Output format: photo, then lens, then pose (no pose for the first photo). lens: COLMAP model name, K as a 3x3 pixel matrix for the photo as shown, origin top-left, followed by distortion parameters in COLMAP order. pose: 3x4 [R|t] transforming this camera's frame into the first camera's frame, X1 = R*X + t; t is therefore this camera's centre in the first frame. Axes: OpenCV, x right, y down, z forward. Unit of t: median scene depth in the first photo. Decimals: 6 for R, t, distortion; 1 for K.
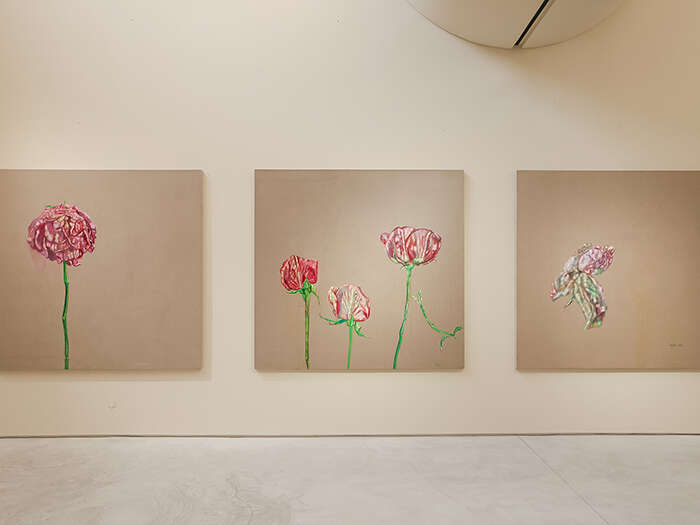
lens RADIAL K [[581.2, 0, 350.0], [0, 581.2, 262.5], [0, 0, 1]] dist [-0.005486, -0.000439]
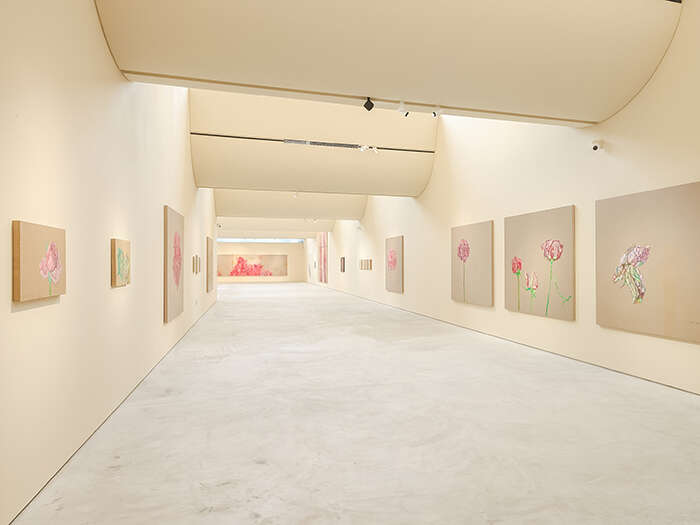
lens RADIAL K [[395.8, 0, 350.0], [0, 395.8, 262.5], [0, 0, 1]] dist [0.000175, 0.000053]
pose [[0.245923, -0.005745, -0.969272, 1.156742], [0.008784, 0.999955, -0.003699, 0.009532], [0.969250, -0.007604, 0.245962, 0.070541]]
